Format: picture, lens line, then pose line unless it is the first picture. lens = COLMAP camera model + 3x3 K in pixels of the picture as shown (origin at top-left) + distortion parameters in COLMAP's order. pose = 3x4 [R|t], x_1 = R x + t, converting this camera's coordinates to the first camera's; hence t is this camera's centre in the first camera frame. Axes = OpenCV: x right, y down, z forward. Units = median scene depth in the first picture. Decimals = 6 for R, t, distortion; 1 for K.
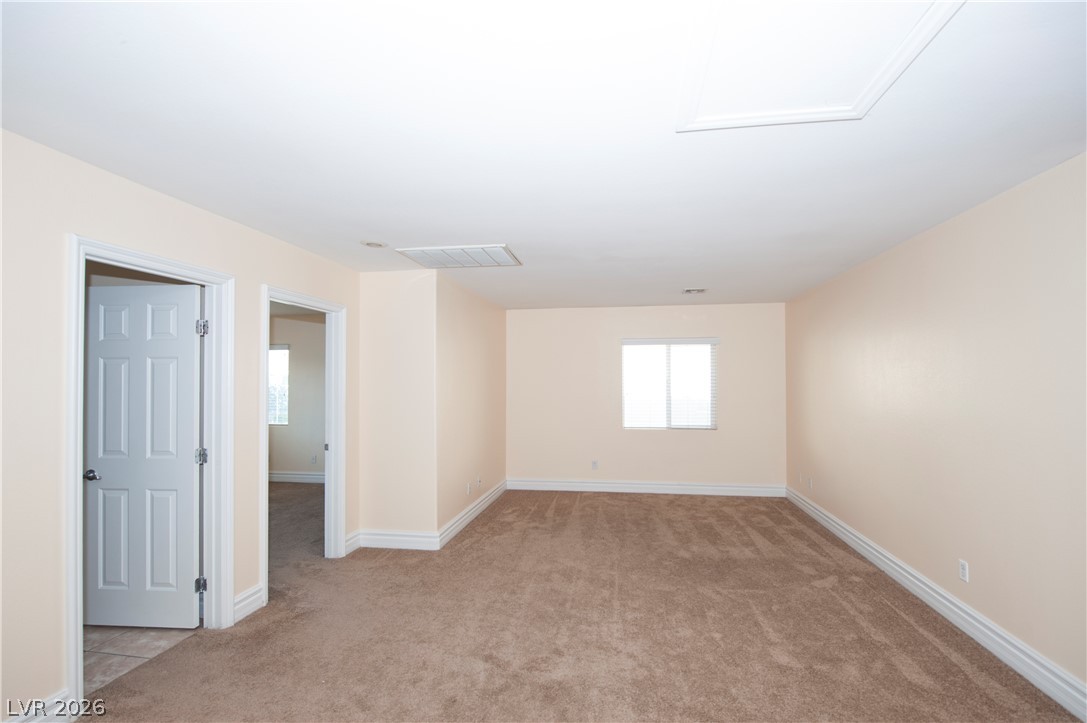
lens RADIAL K [[473.4, 0, 543.1], [0, 473.4, 368.5], [0, 0, 1]] dist [-0.009745, -0.000437]
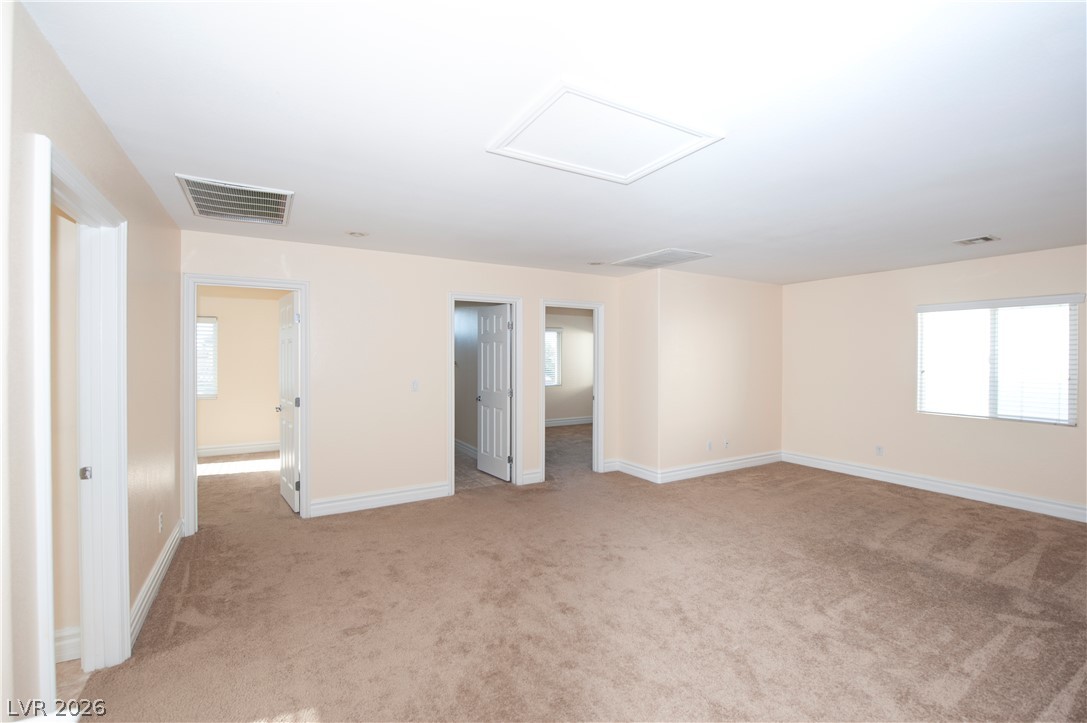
lens RADIAL K [[473.4, 0, 539.9], [0, 473.4, 360.6], [0, 0, 1]] dist [-0.009745, -0.000437]
pose [[0.612071, 0.012298, -0.790707, 0.585567], [0.016043, 0.999480, 0.027964, 0.000967], [0.790640, -0.029801, 0.611555, -0.052116]]
